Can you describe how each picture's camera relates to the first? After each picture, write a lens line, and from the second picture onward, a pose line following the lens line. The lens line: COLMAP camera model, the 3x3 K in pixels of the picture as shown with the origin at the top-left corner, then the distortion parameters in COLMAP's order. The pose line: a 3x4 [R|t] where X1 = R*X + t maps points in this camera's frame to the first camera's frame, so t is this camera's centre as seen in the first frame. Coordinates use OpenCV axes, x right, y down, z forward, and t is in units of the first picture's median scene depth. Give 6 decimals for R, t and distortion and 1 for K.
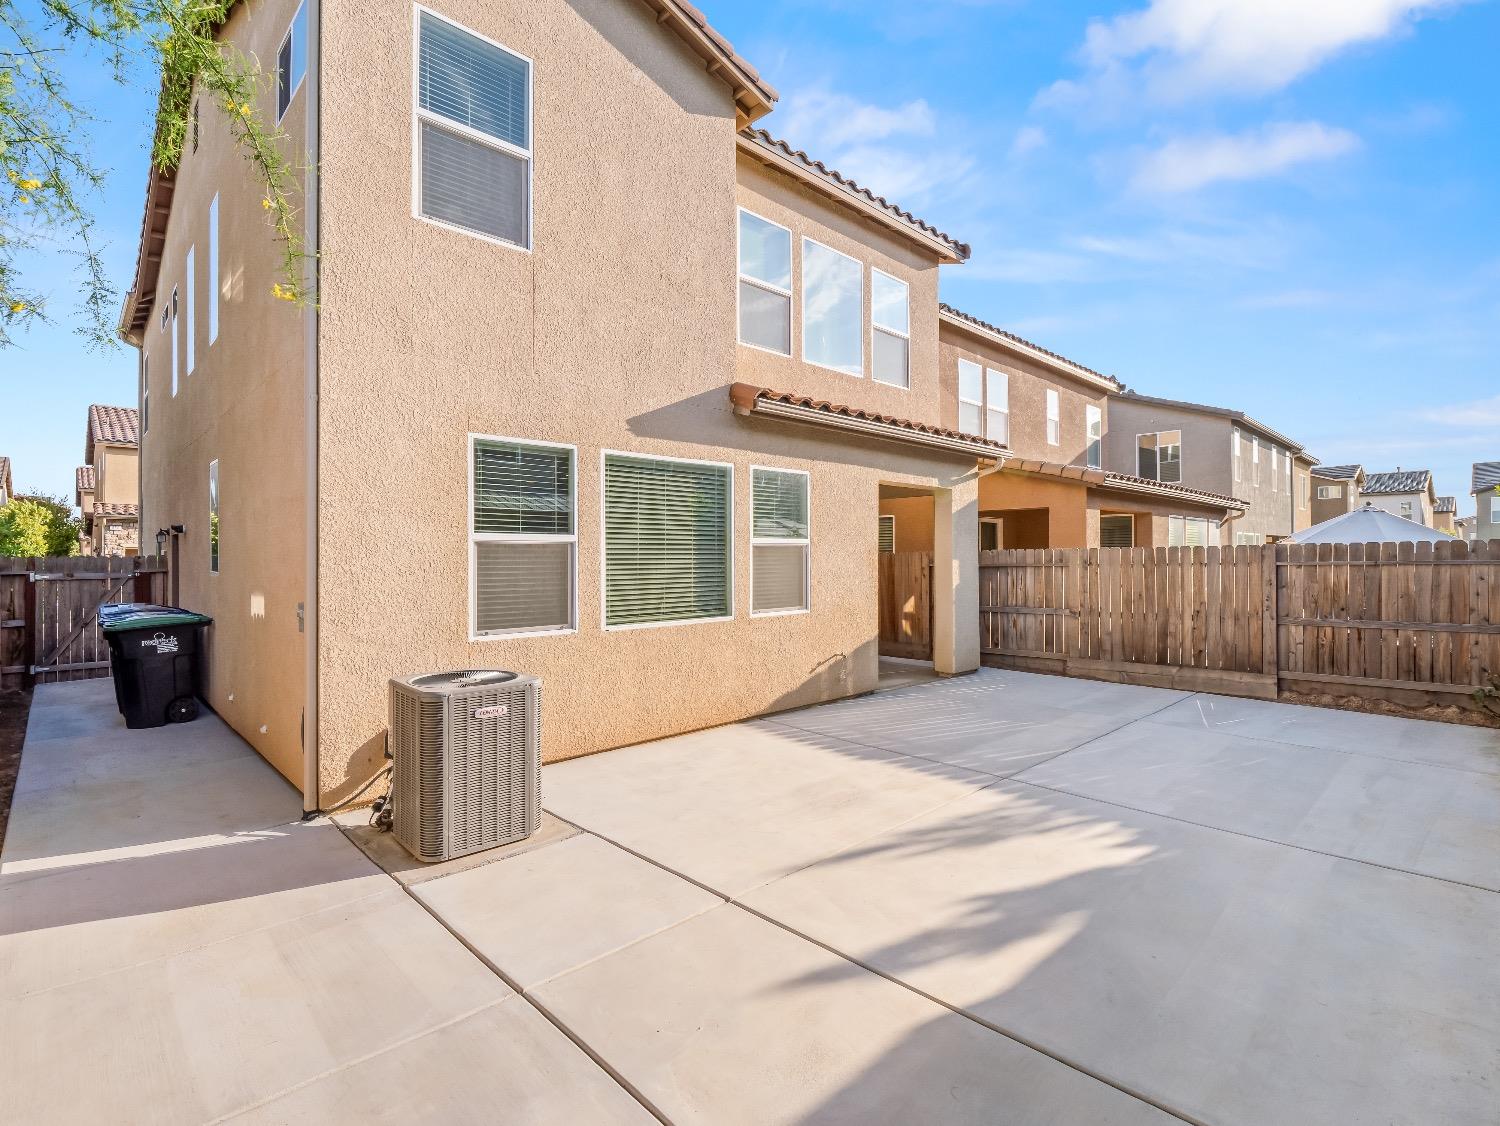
lens RADIAL K [[730.1, 0, 748.0], [0, 730.1, 559.6], [0, 0, 1]] dist [-0.014602, -0.002649]
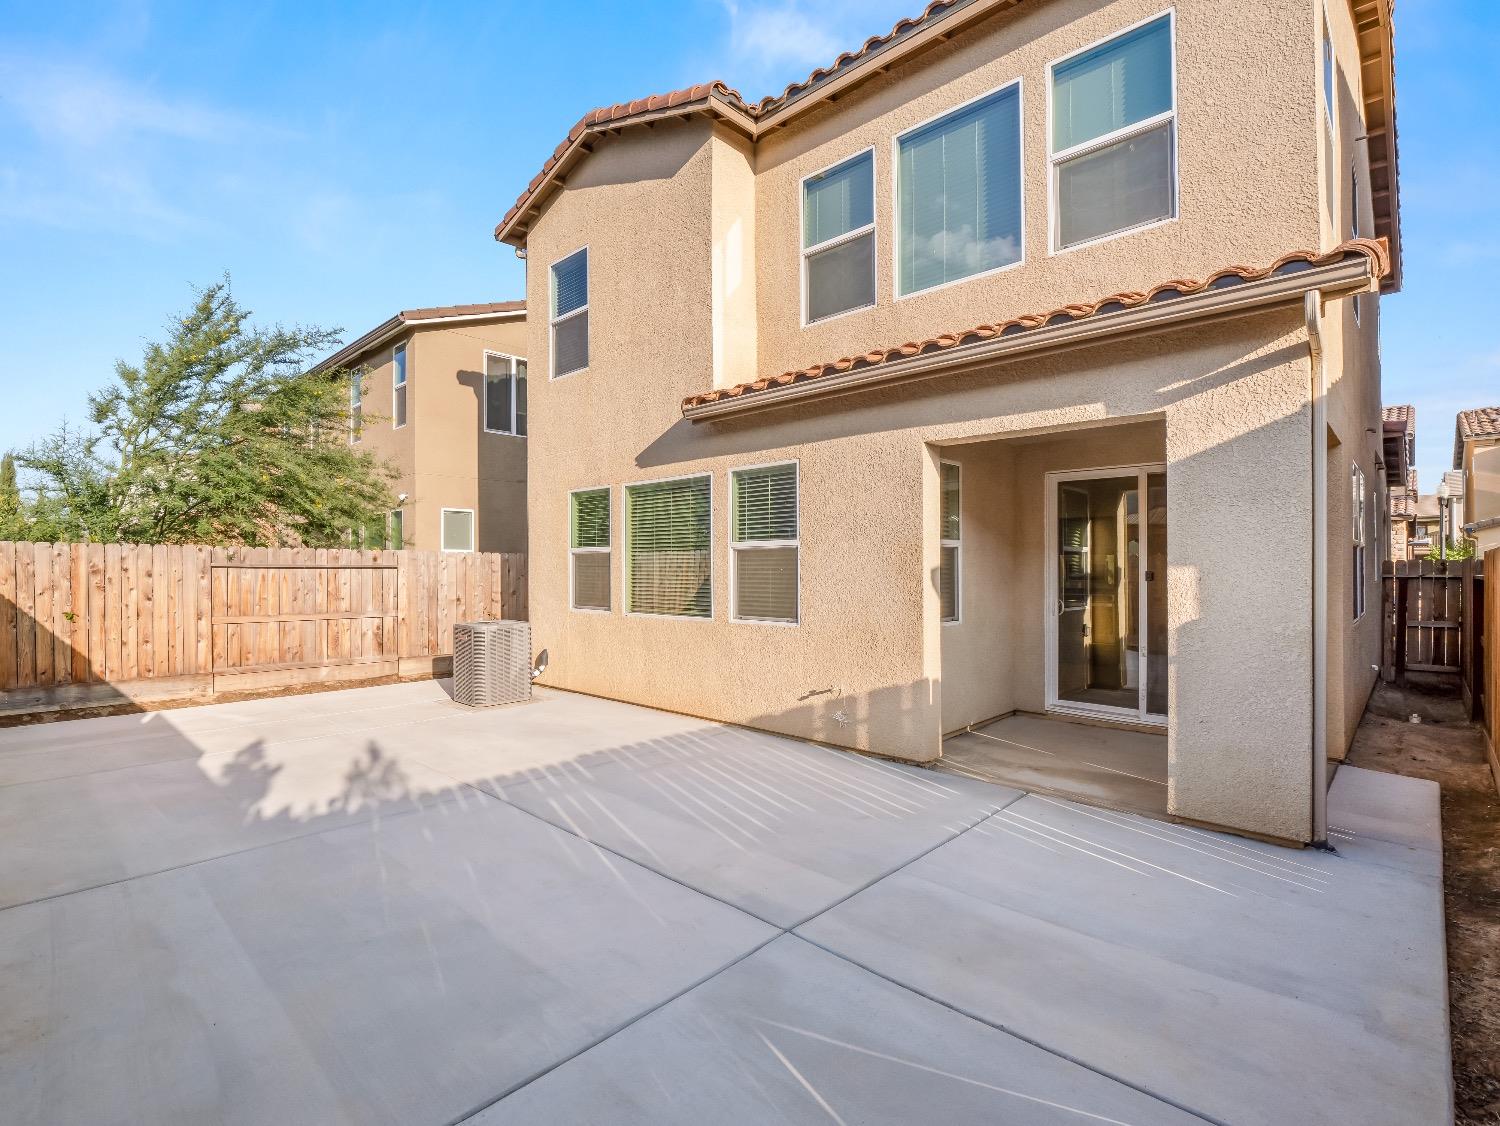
lens RADIAL K [[730.1, 0, 742.1], [0, 730.1, 563.0], [0, 0, 1]] dist [-0.014602, -0.002649]
pose [[0.060123, -0.002800, -0.998187, 1.197548], [-0.001031, 0.999995, -0.002868, 0.002546], [0.998190, 0.001201, 0.060119, 1.158833]]
